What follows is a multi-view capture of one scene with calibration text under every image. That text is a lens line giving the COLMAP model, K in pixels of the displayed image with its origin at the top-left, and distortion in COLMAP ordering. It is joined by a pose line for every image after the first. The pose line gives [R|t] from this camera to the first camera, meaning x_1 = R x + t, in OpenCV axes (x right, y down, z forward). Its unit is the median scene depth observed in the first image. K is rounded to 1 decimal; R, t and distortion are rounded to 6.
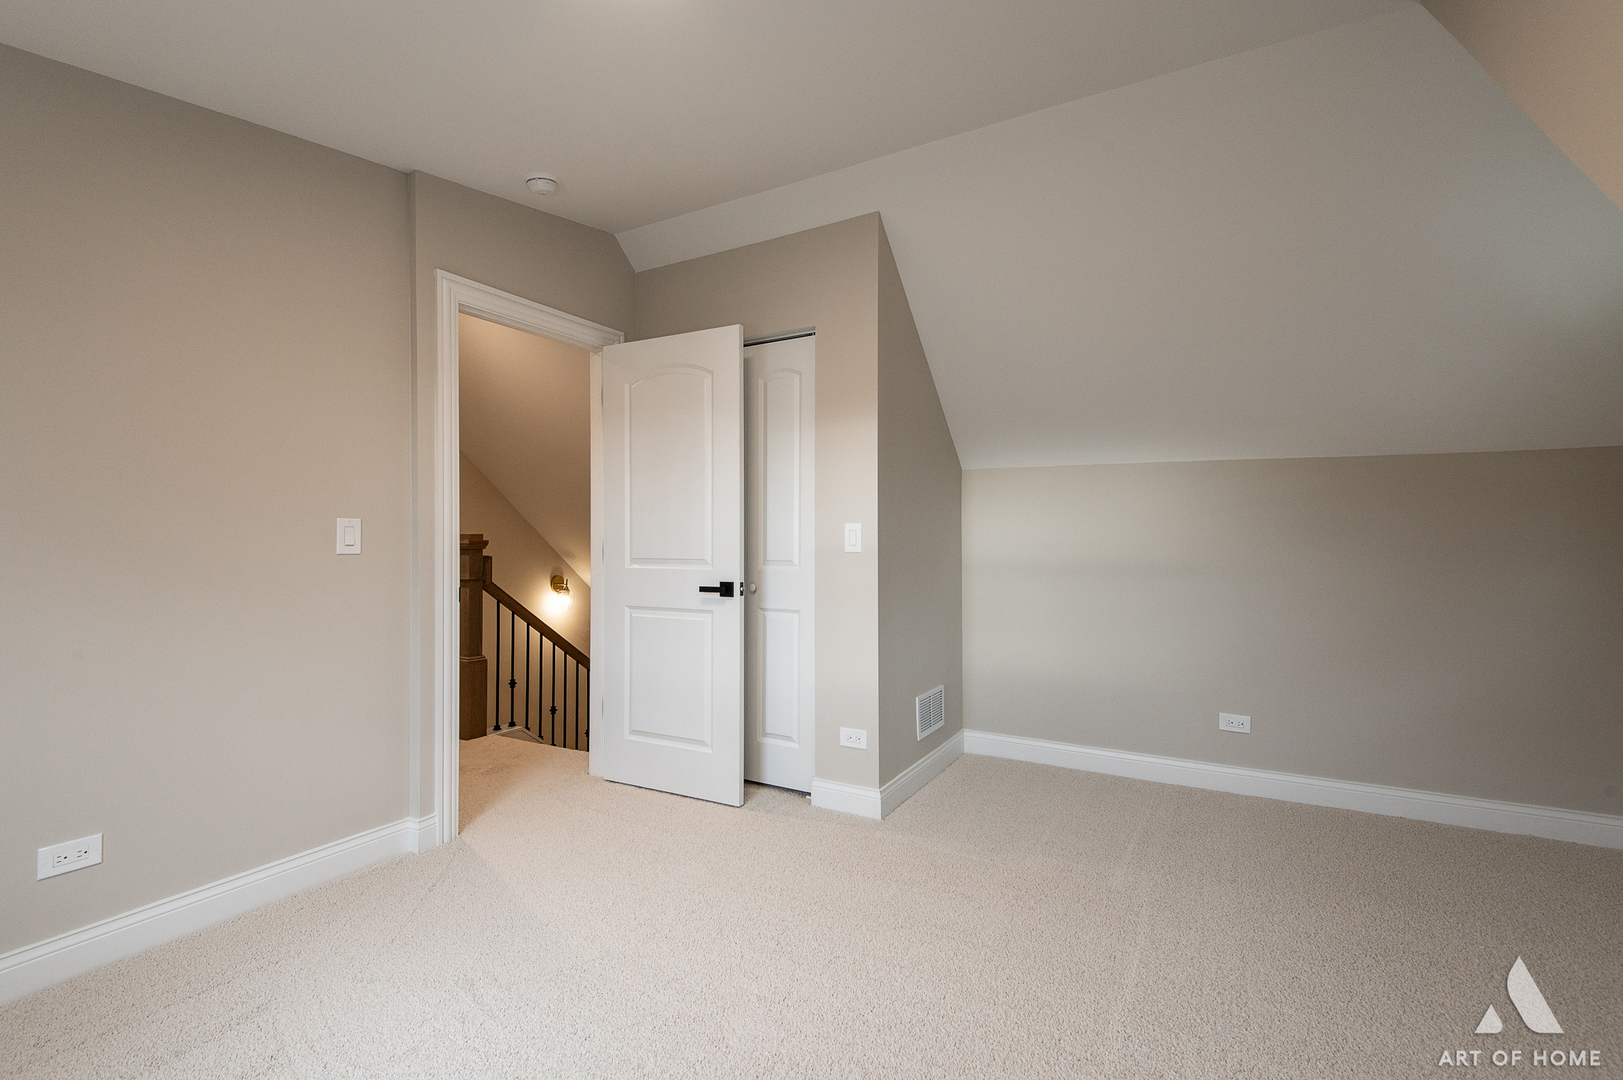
lens RADIAL K [[719.7, 0, 814.4], [0, 719.7, 542.8], [0, 0, 1]] dist [0.005533, -0.002625]
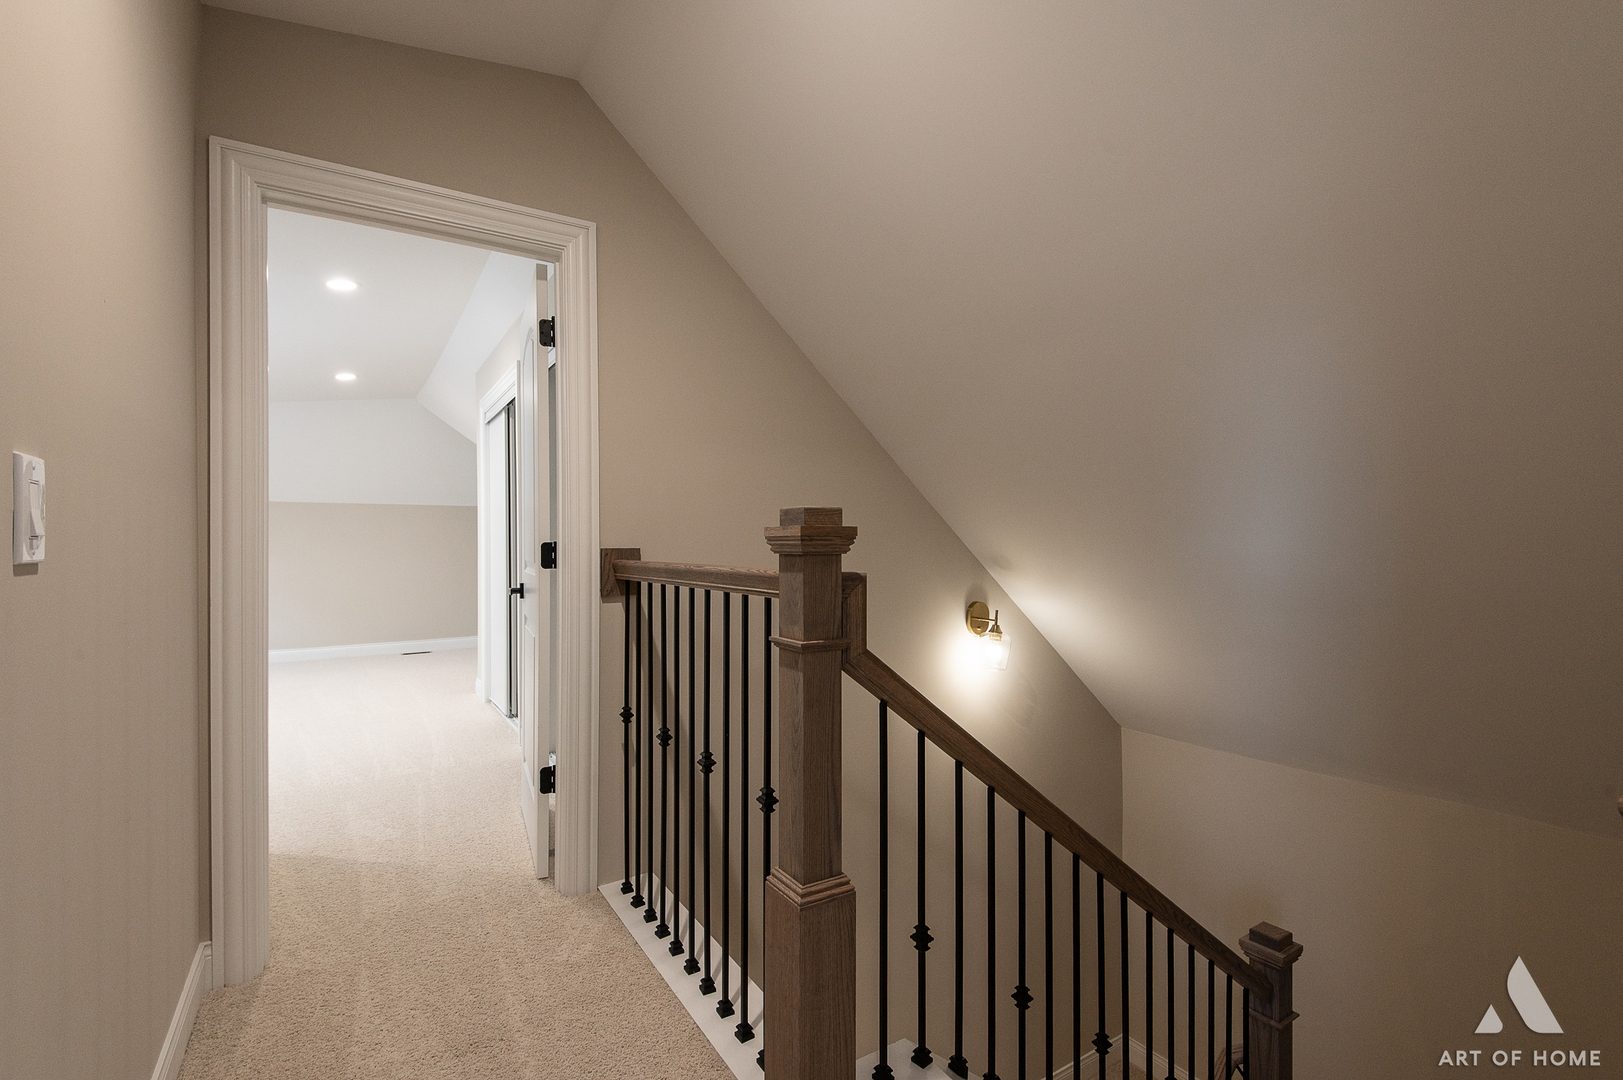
lens RADIAL K [[719.7, 0, 812.4], [0, 719.7, 541.2], [0, 0, 1]] dist [0.005533, -0.002625]
pose [[0.883498, -0.007781, -0.468369, -0.306970], [0.005898, 0.999968, -0.005486, 0.004561], [0.468397, 0.002084, 0.883516, 0.679656]]
